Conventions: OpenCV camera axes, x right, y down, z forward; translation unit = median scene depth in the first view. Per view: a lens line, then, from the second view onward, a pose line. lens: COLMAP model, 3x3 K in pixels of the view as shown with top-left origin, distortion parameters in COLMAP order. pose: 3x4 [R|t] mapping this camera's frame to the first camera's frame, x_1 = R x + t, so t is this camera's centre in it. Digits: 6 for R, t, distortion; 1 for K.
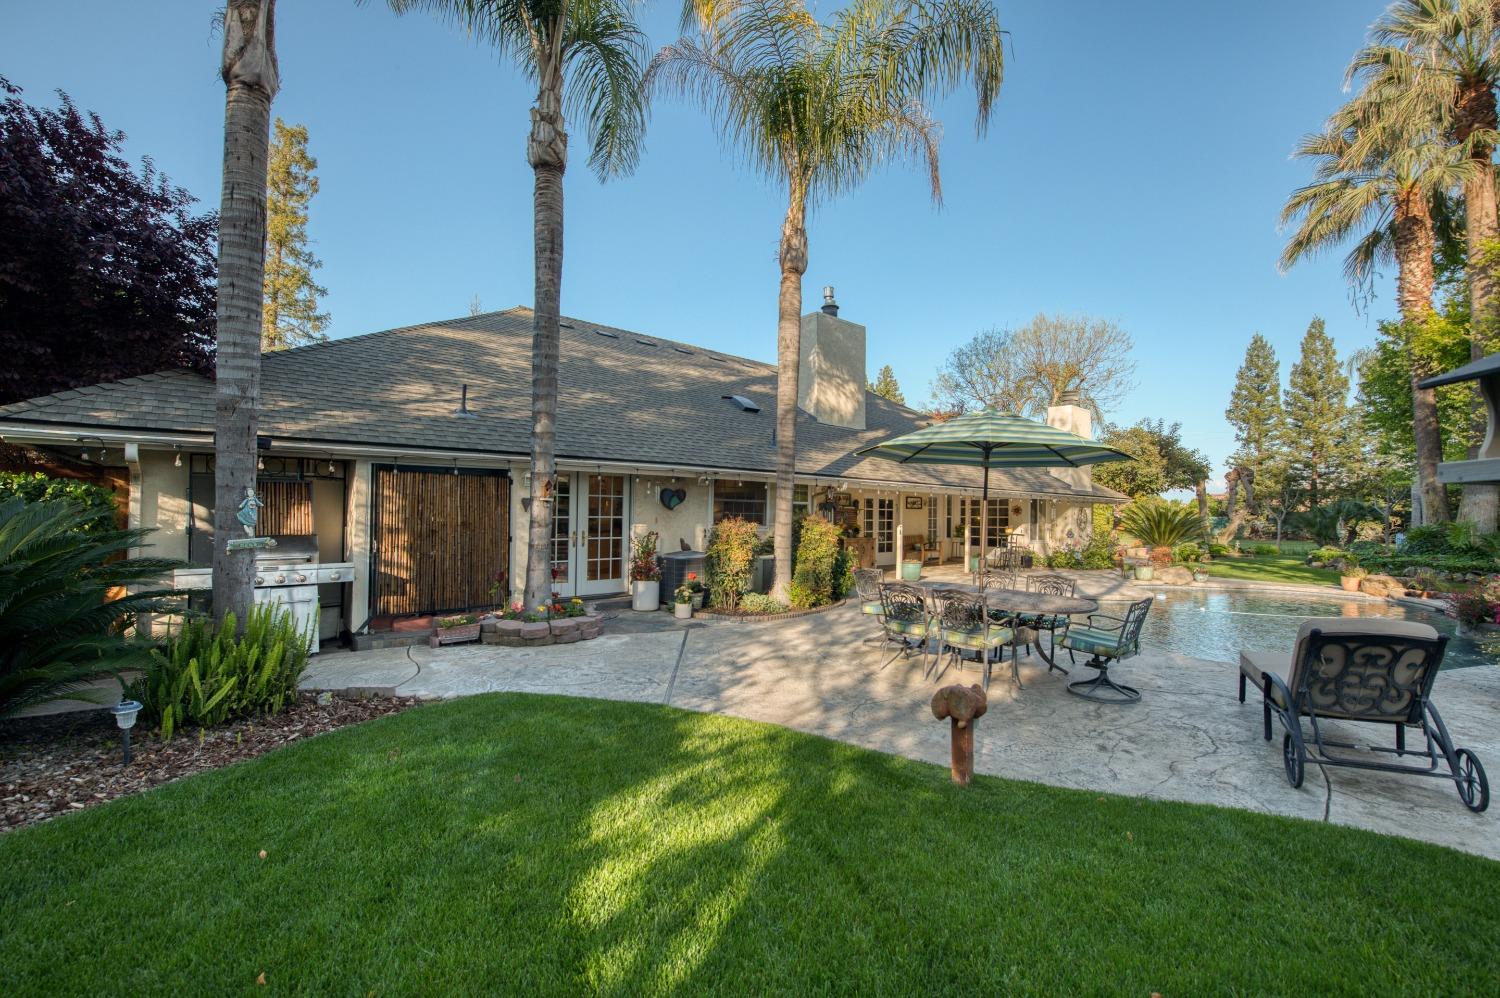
lens RADIAL K [[634.3, 0, 750.0], [0, 634.3, 499.0], [0, 0, 1]] dist [-0.009758, 0.000000]
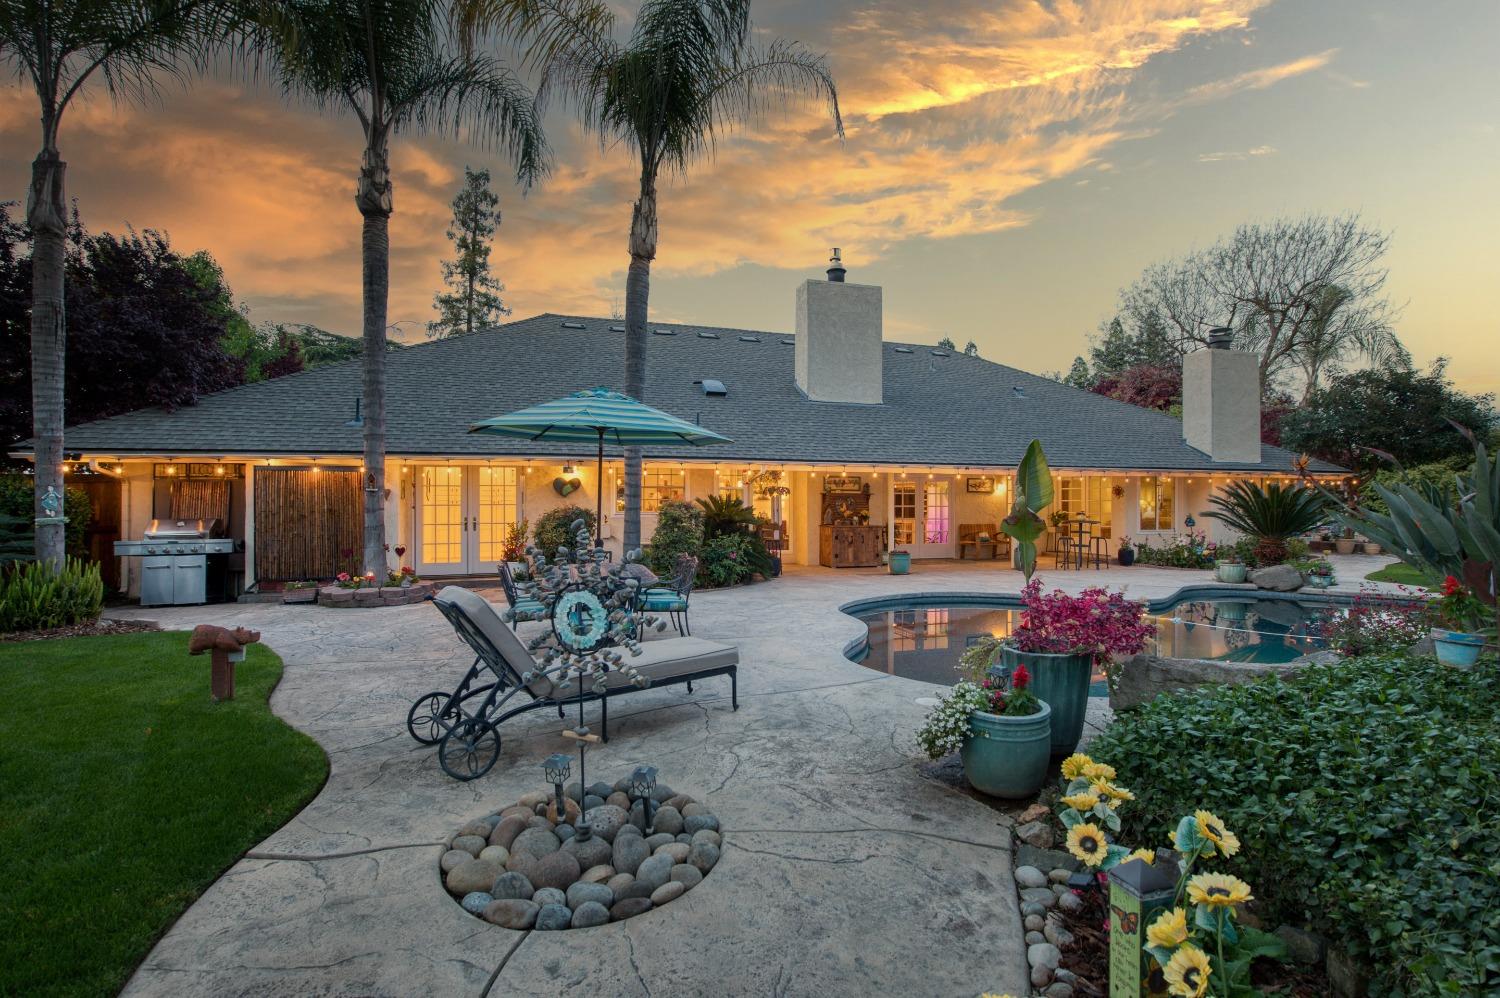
lens RADIAL K [[692.0, 0, 739.6], [0, 692.0, 502.1], [0, 0, 1]] dist [-0.002026, -0.005037]
pose [[0.916143, -0.013282, -0.400632, 0.463846], [0.021693, 0.999629, 0.016465, 0.009395], [0.400264, -0.023776, 0.916091, 0.035987]]
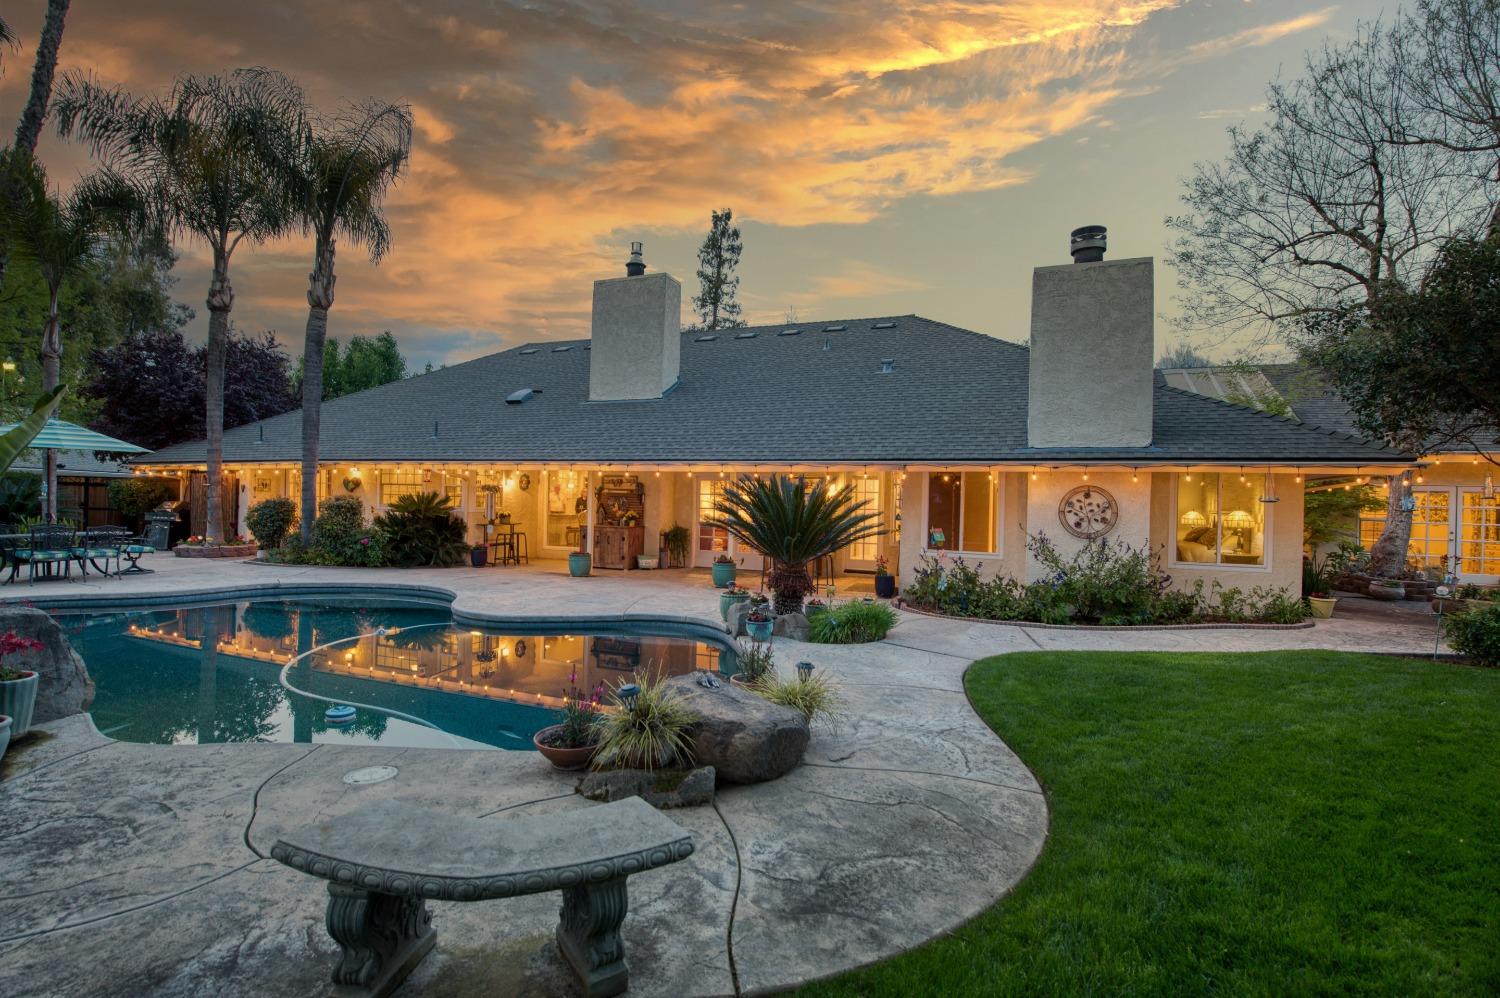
lens RADIAL K [[692.0, 0, 739.6], [0, 692.0, 502.1], [0, 0, 1]] dist [-0.002026, -0.005037]
pose [[0.455077, -0.005273, -0.890436, 1.243510], [0.005101, 0.999981, -0.003315, 0.036869], [0.890437, -0.003034, 0.455096, 0.814119]]
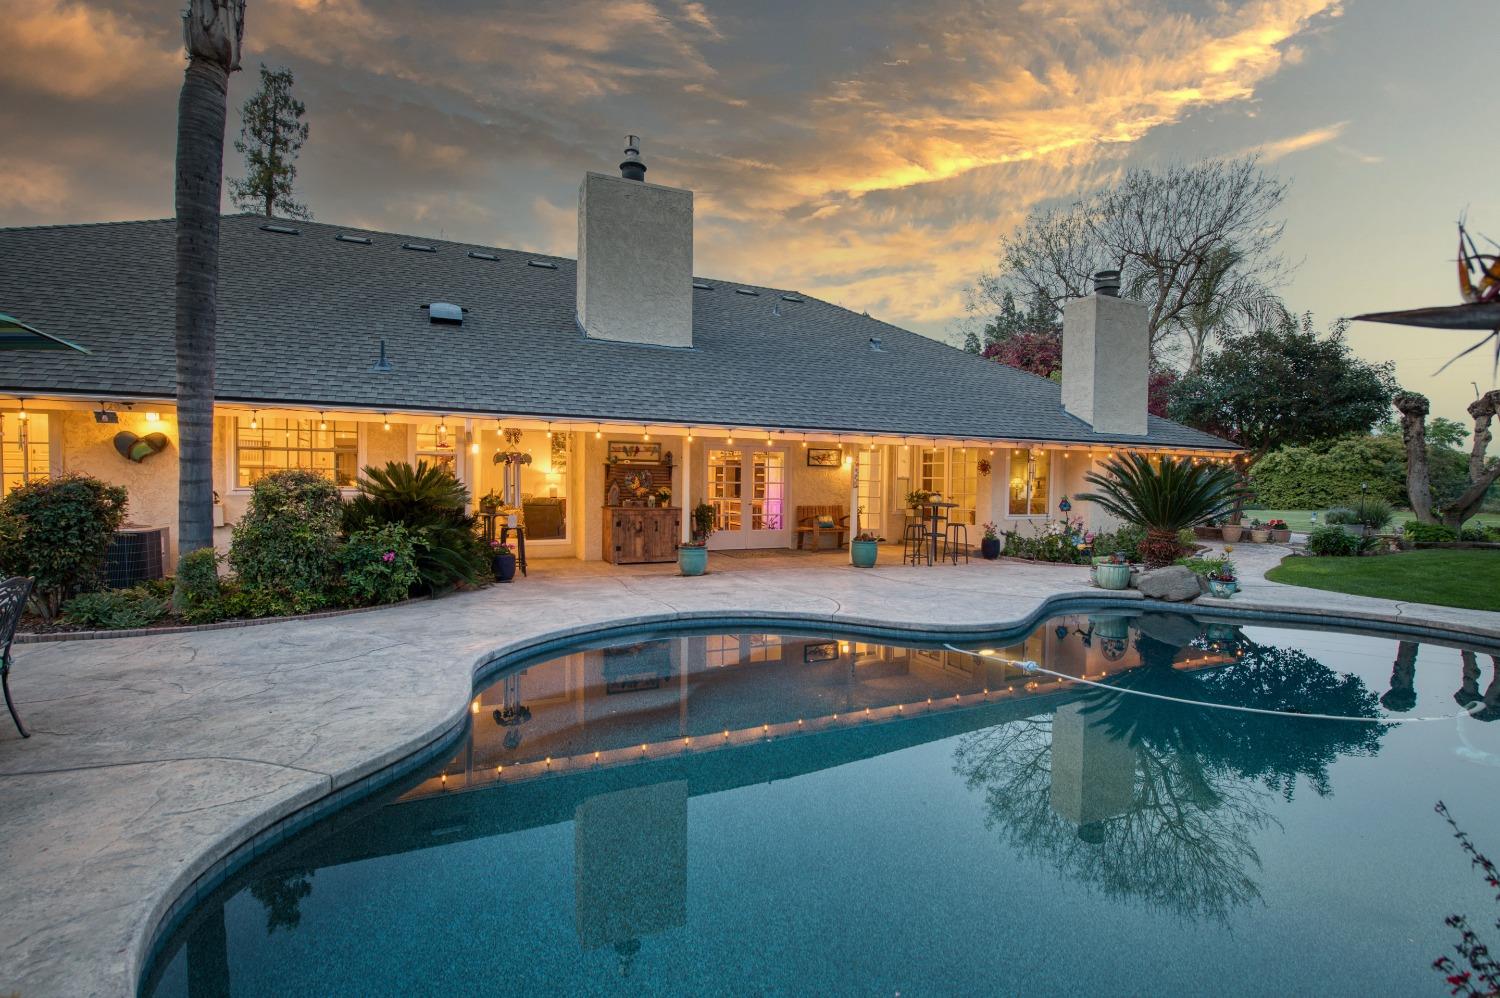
lens RADIAL K [[692.0, 0, 739.6], [0, 692.0, 502.1], [0, 0, 1]] dist [-0.002026, -0.005037]
pose [[0.959249, 0.007312, -0.282467, 0.529484], [0.008182, 0.998527, 0.053633, 0.018987], [0.282443, -0.053758, 0.957777, 0.361051]]
